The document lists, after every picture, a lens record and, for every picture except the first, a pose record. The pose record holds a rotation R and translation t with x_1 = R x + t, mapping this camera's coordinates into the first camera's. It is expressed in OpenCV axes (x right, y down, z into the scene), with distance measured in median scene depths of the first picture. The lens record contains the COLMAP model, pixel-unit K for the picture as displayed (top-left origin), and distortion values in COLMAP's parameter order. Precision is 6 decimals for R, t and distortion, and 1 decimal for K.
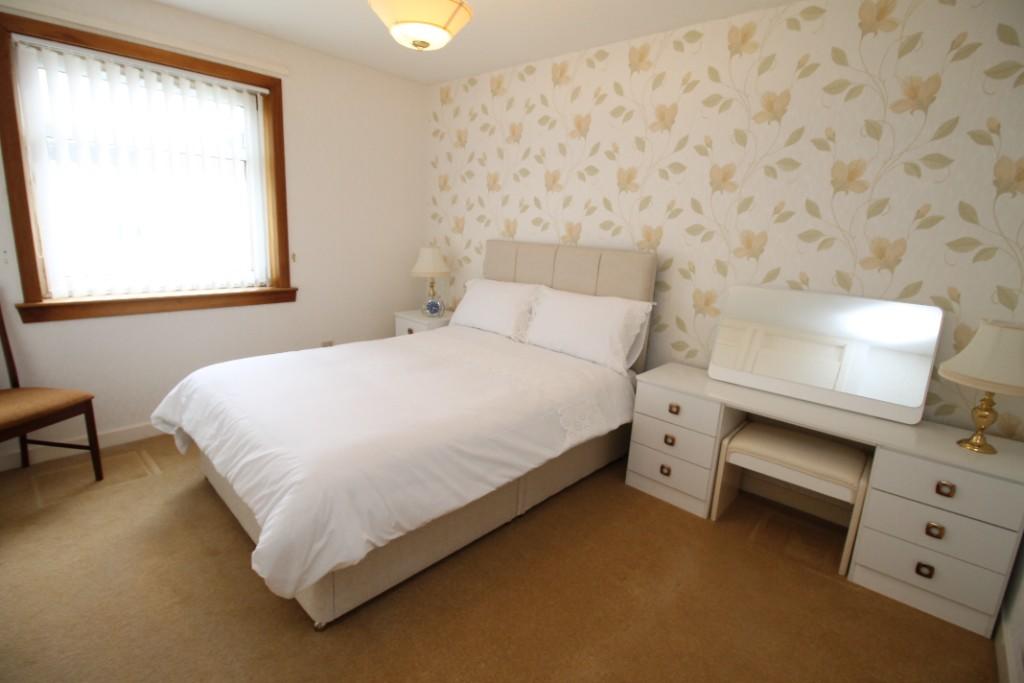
lens RADIAL K [[473.6, 0, 515.0], [0, 473.6, 309.6], [0, 0, 1]] dist [-0.018578, -0.000280]
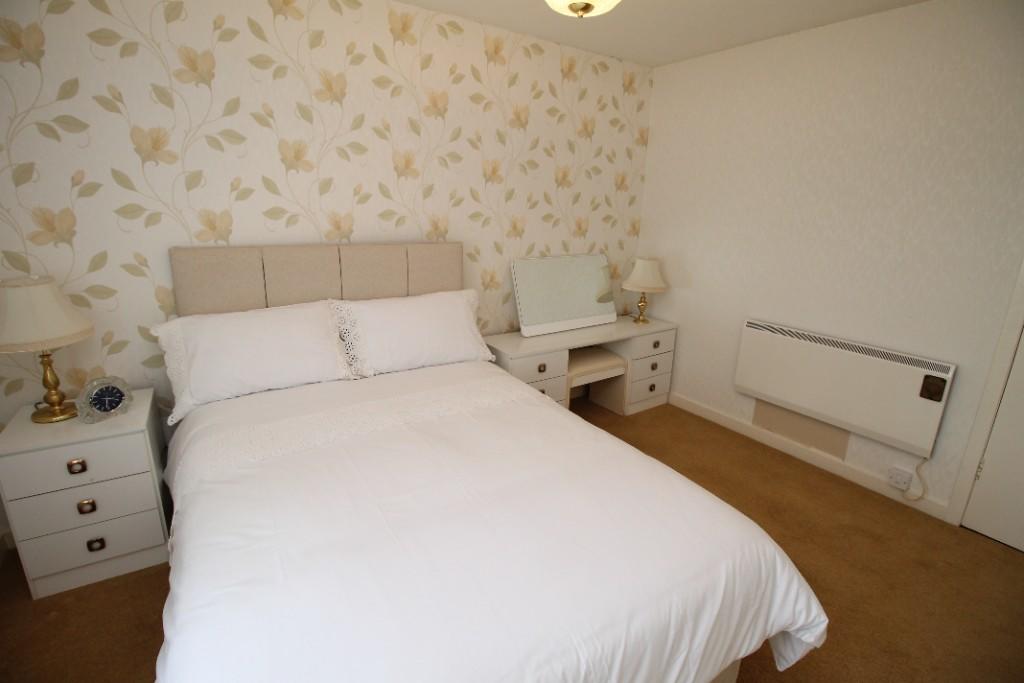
lens RADIAL K [[479.9, 0, 513.4], [0, 479.9, 329.4], [0, 0, 1]] dist [0.003276, -0.014297]
pose [[0.260907, -0.263799, 0.928621, -0.678859], [0.174423, 0.958989, 0.223420, -0.143793], [-0.949476, 0.103681, 0.296220, 0.575760]]
